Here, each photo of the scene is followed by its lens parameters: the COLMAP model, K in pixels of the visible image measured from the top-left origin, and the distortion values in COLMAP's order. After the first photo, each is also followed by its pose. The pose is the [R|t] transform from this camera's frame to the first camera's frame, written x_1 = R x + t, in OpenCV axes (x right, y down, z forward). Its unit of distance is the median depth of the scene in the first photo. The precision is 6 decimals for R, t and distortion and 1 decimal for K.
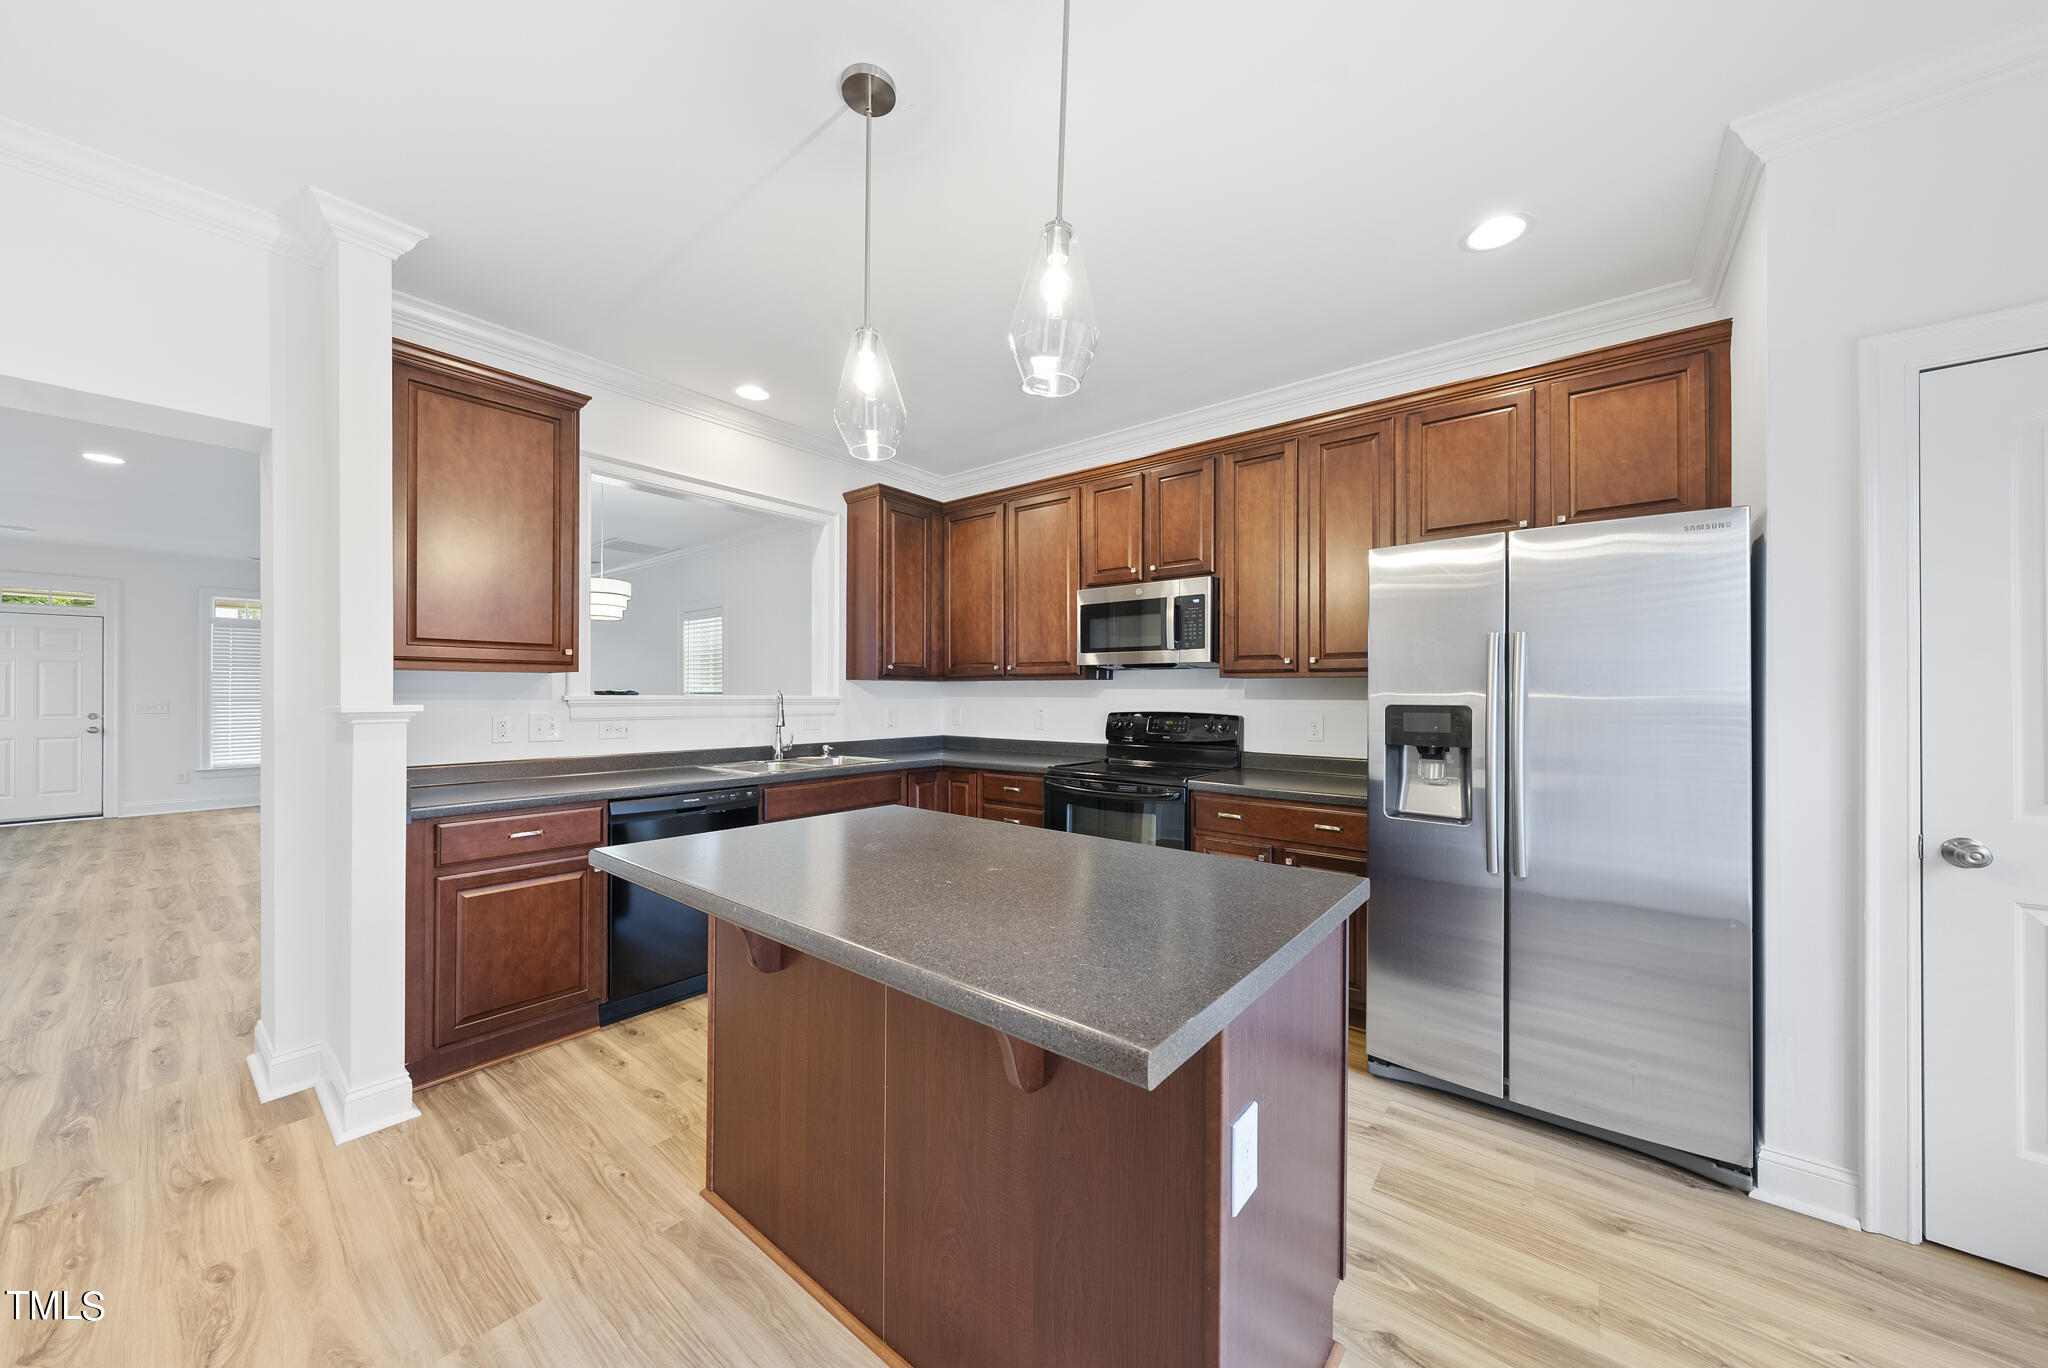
lens RADIAL K [[718.0, 0, 1018.9], [0, 718.0, 695.9], [0, 0, 1]] dist [-0.005903, 0.000518]
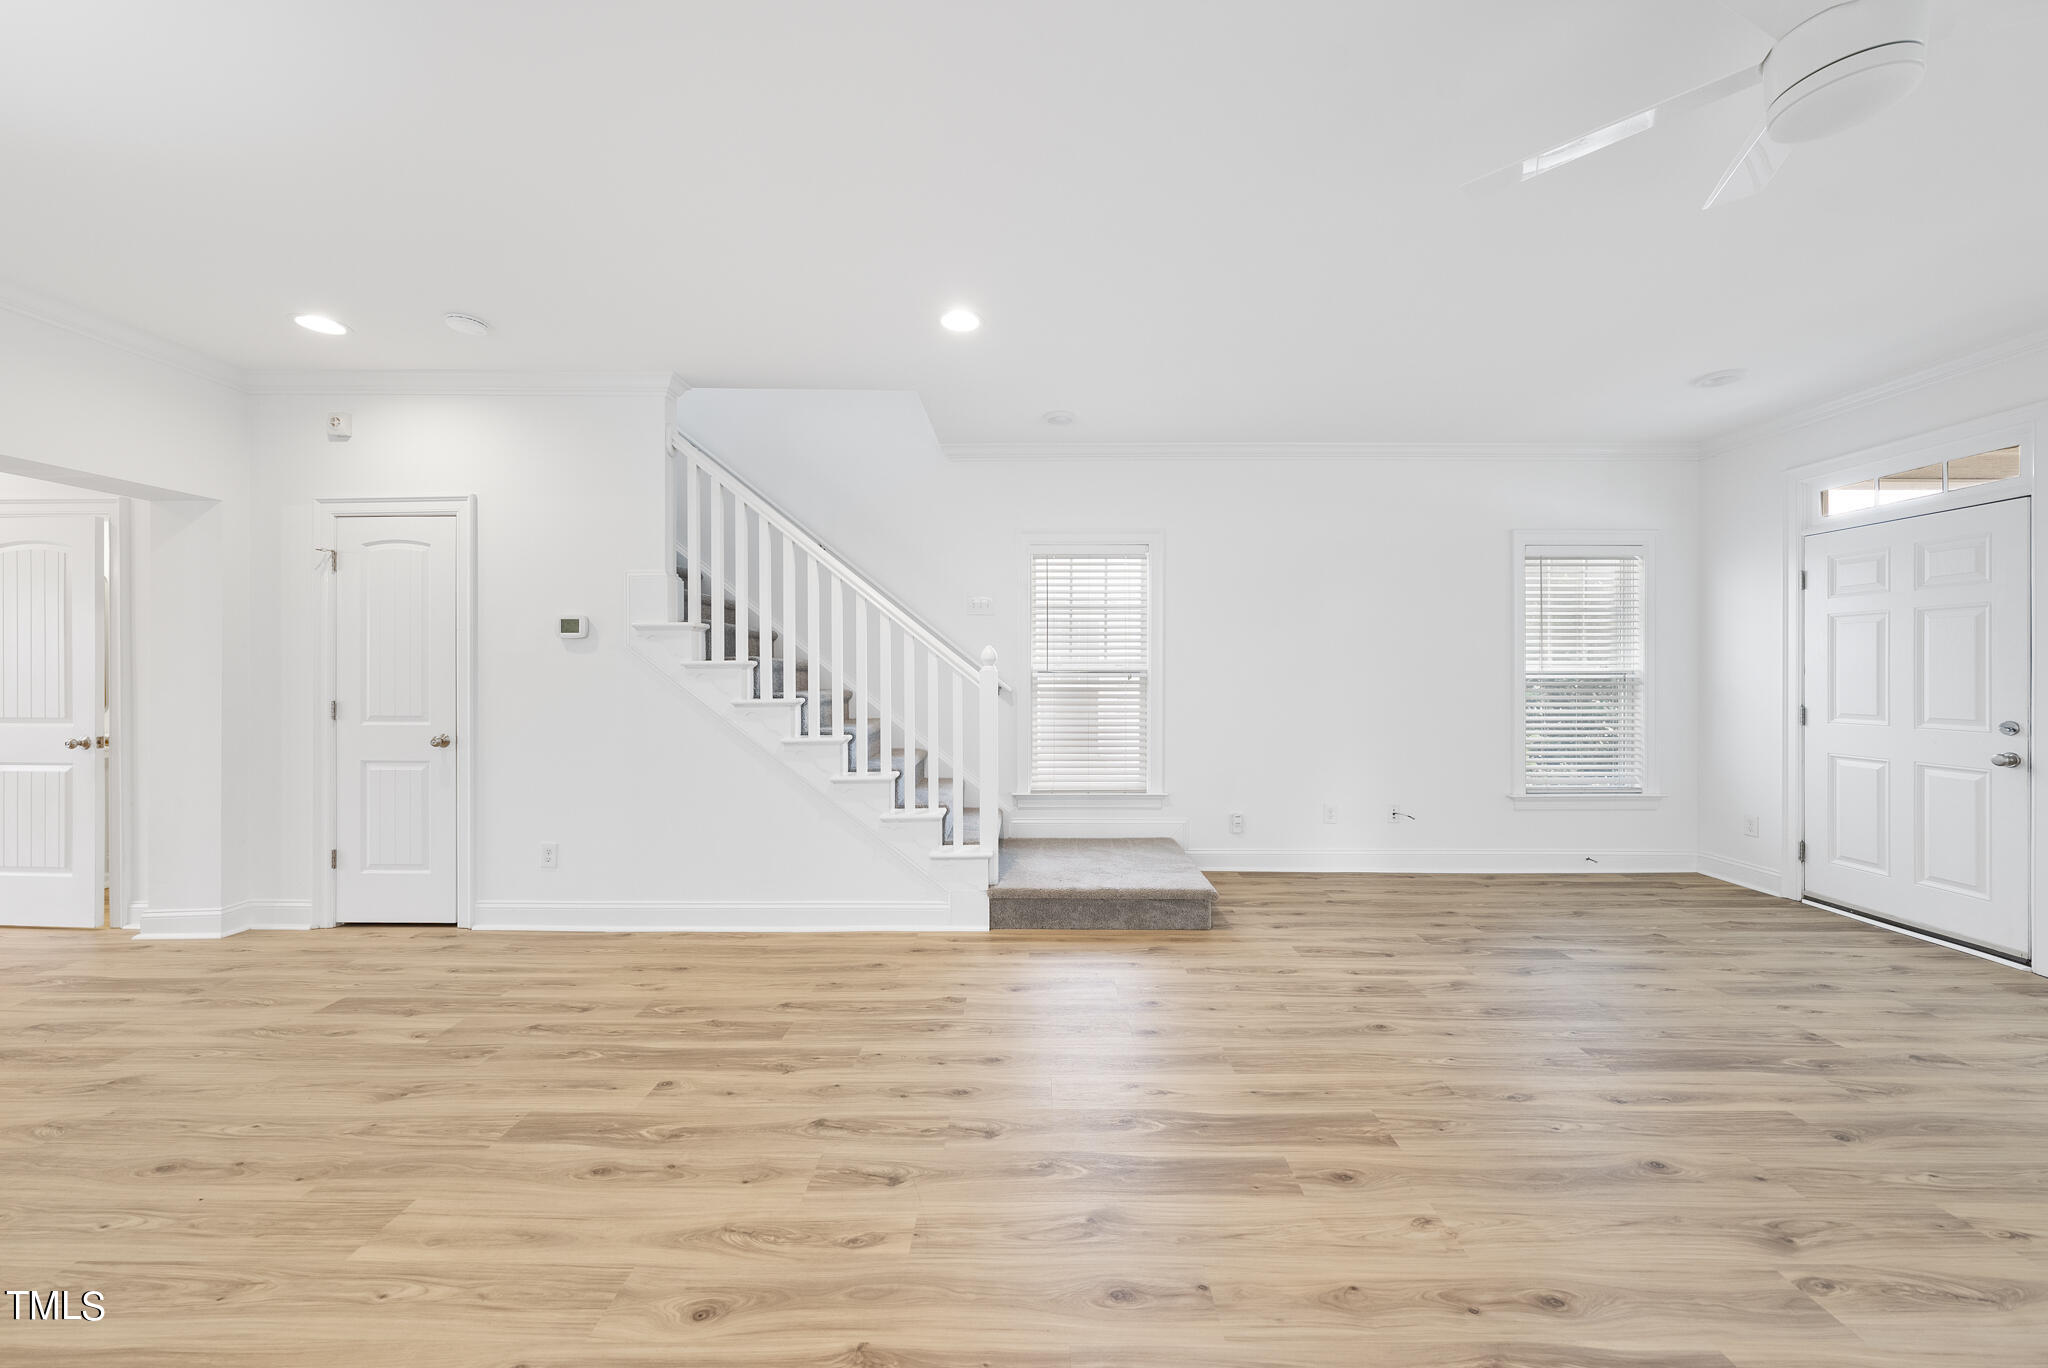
lens RADIAL K [[718.0, 0, 1036.8], [0, 718.0, 677.0], [0, 0, 1]] dist [-0.005903, 0.000518]
pose [[-0.777855, 0.001783, -0.628441, -1.347176], [0.000485, 0.999997, 0.002236, -0.009398], [0.628444, 0.001434, -0.777854, 2.300401]]
